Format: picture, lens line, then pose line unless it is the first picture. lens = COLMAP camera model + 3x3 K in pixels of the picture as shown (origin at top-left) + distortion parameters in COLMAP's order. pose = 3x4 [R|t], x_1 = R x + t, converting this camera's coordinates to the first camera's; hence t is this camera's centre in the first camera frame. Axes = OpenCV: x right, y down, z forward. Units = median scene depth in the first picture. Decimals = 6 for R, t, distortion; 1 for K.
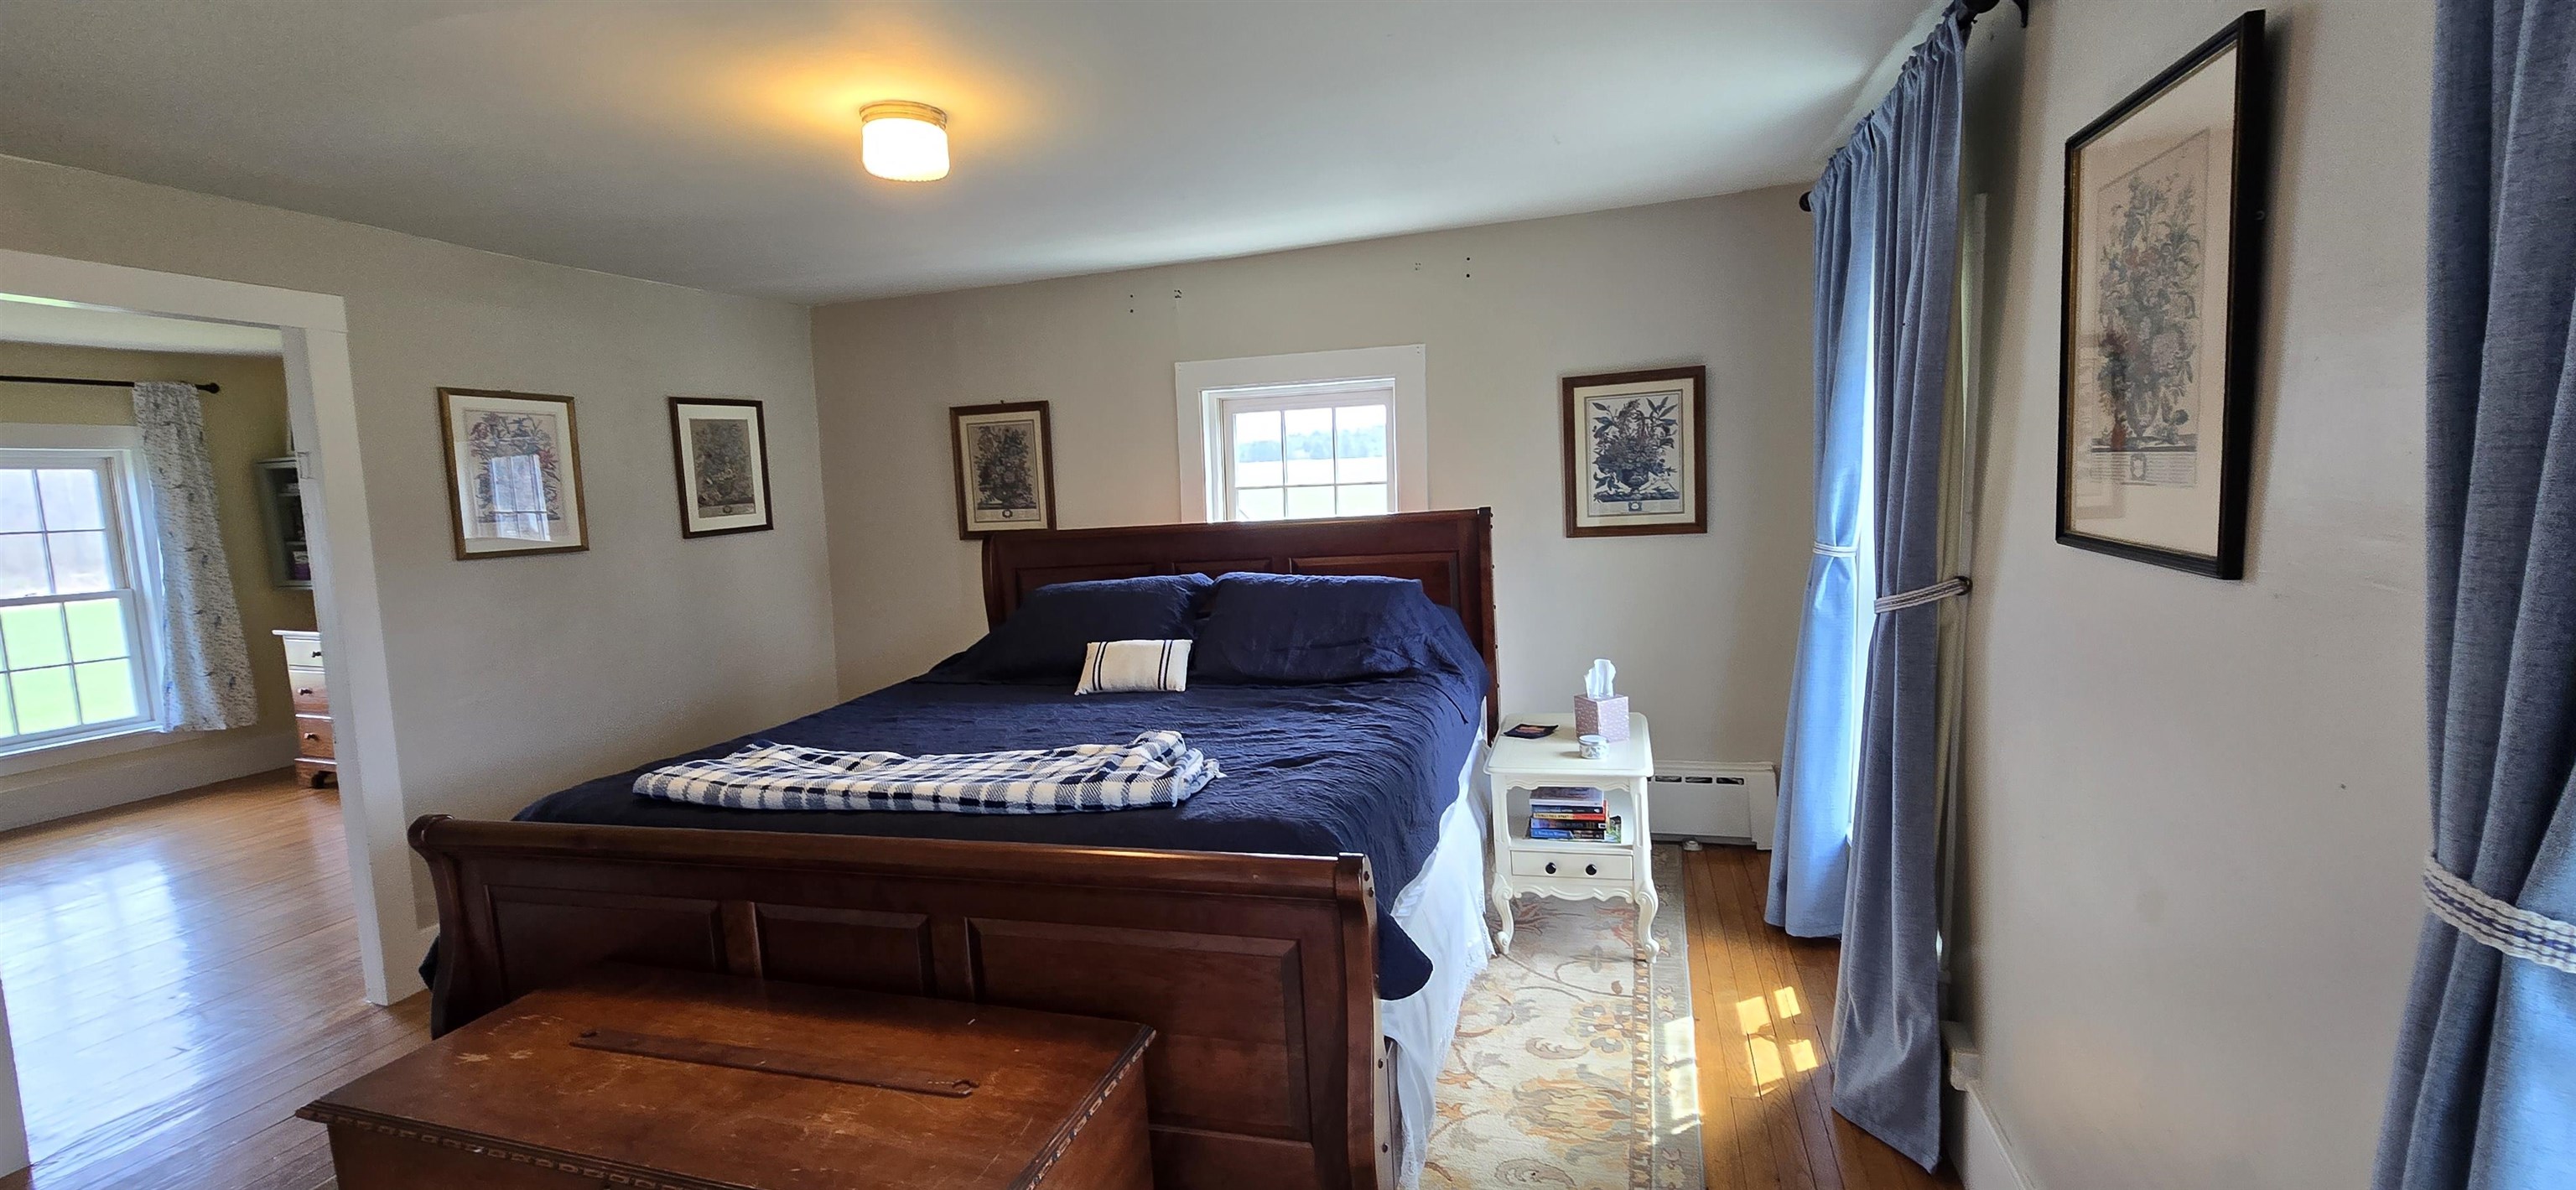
lens RADIAL K [[1058.0, 0, 1278.7], [0, 1058.0, 605.5], [0, 0, 1]] dist [-0.006526, 0.001552]
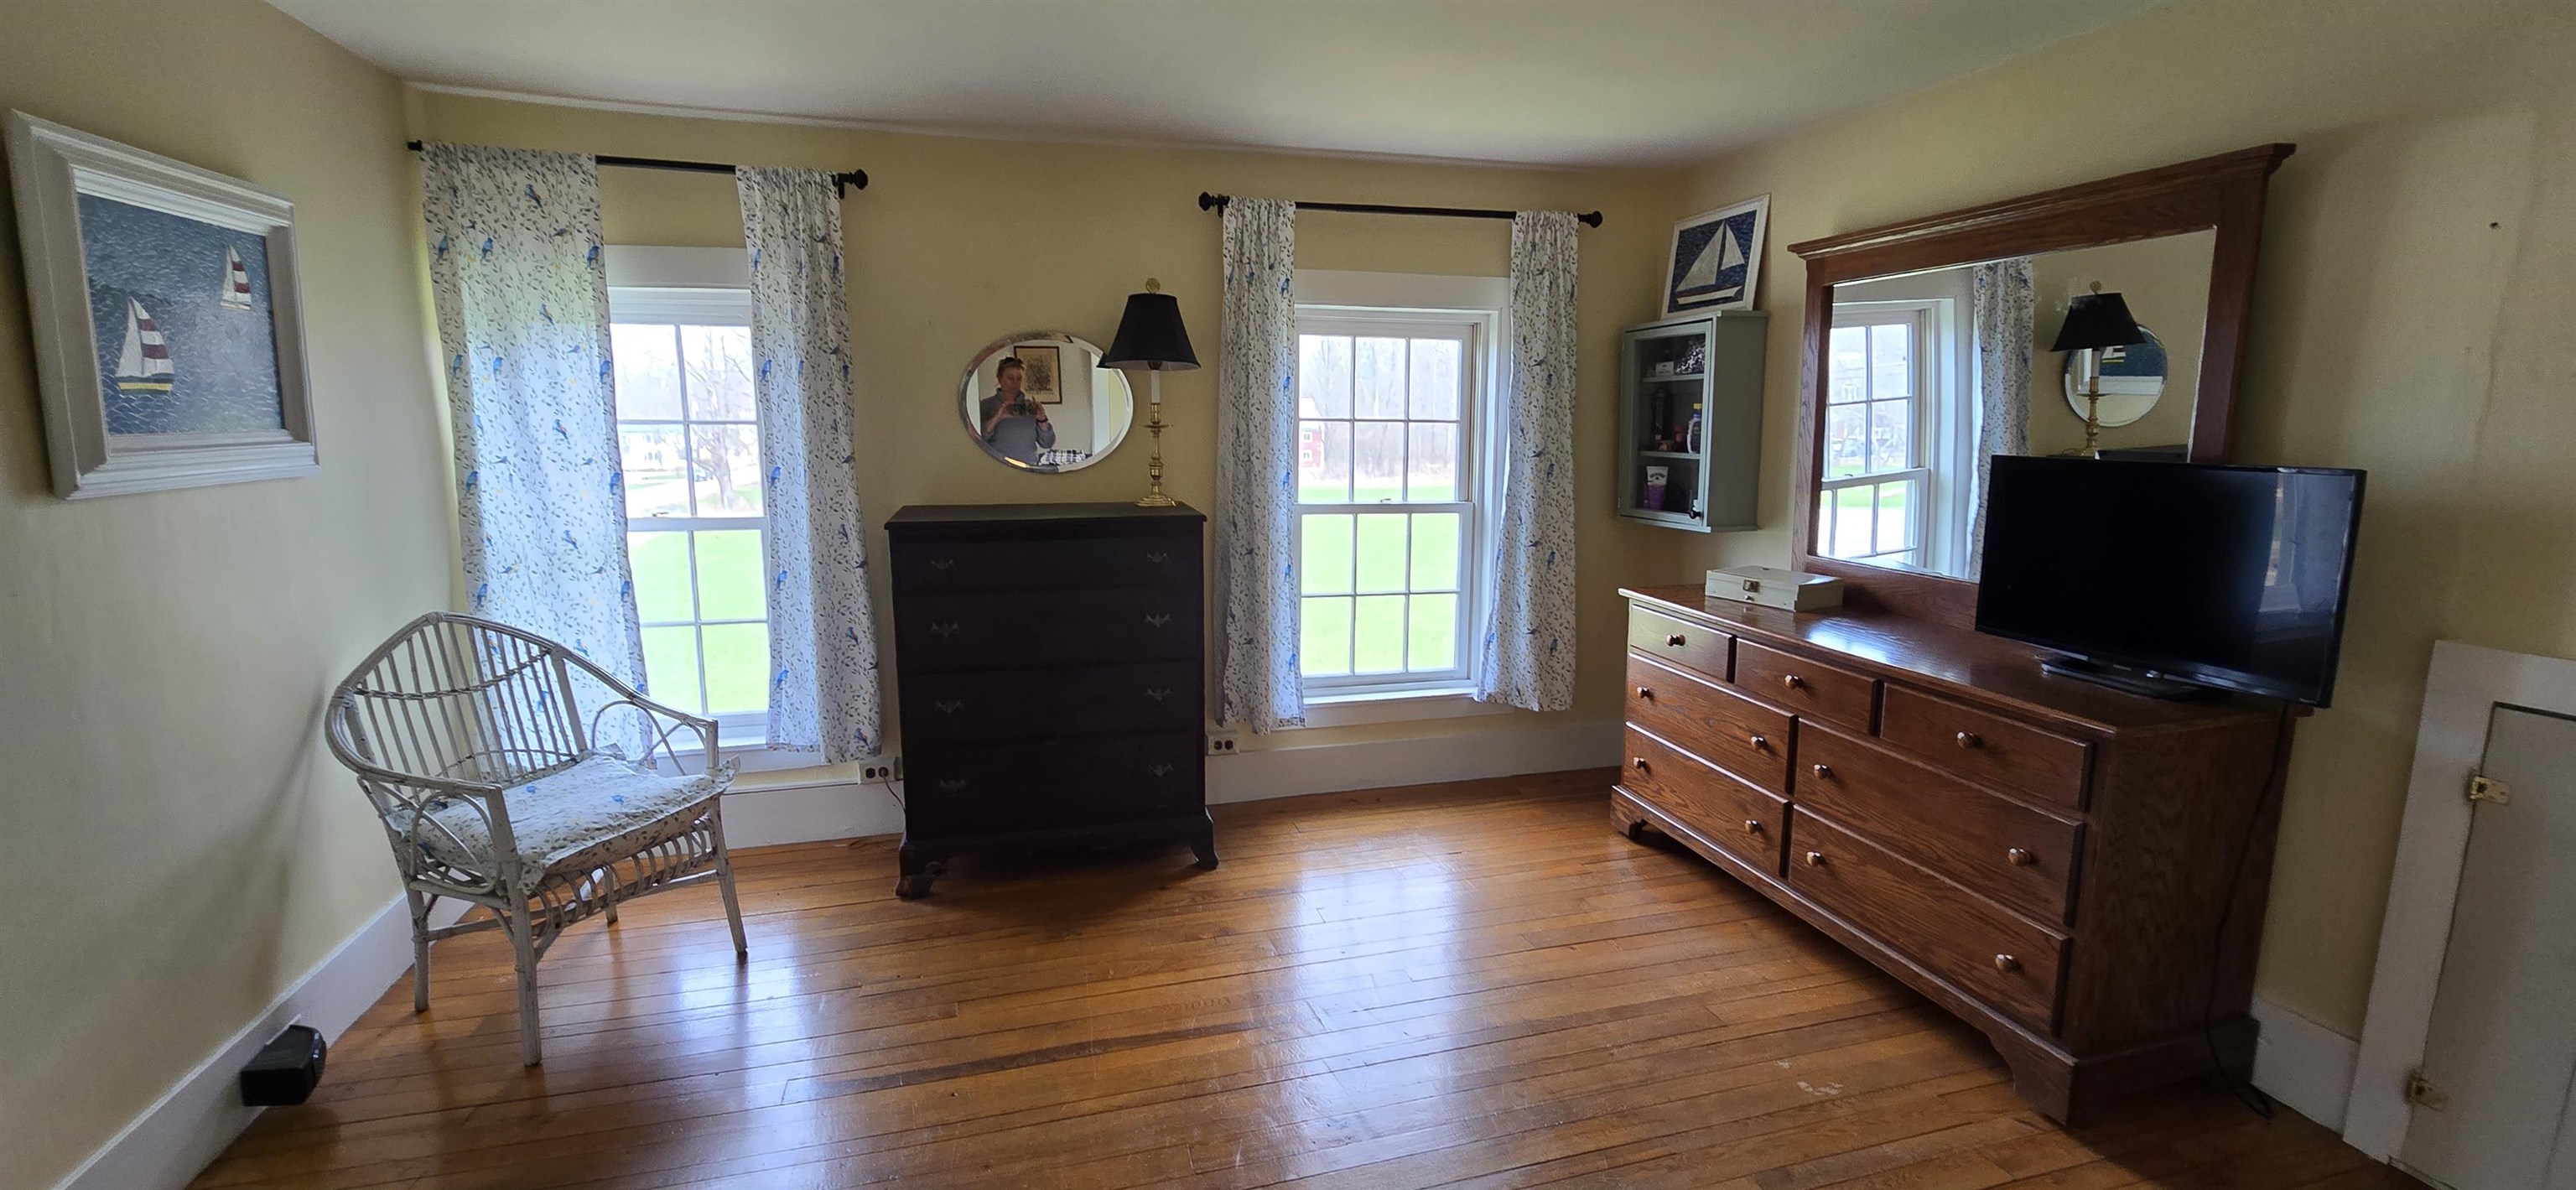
lens RADIAL K [[1058.0, 0, 1278.2], [0, 1058.0, 595.4], [0, 0, 1]] dist [-0.006526, 0.001552]
pose [[0.537533, 0.161271, -0.827677, -0.527614], [-0.114450, 0.986411, 0.117871, -0.023525], [0.835440, 0.031368, 0.548686, 0.469858]]
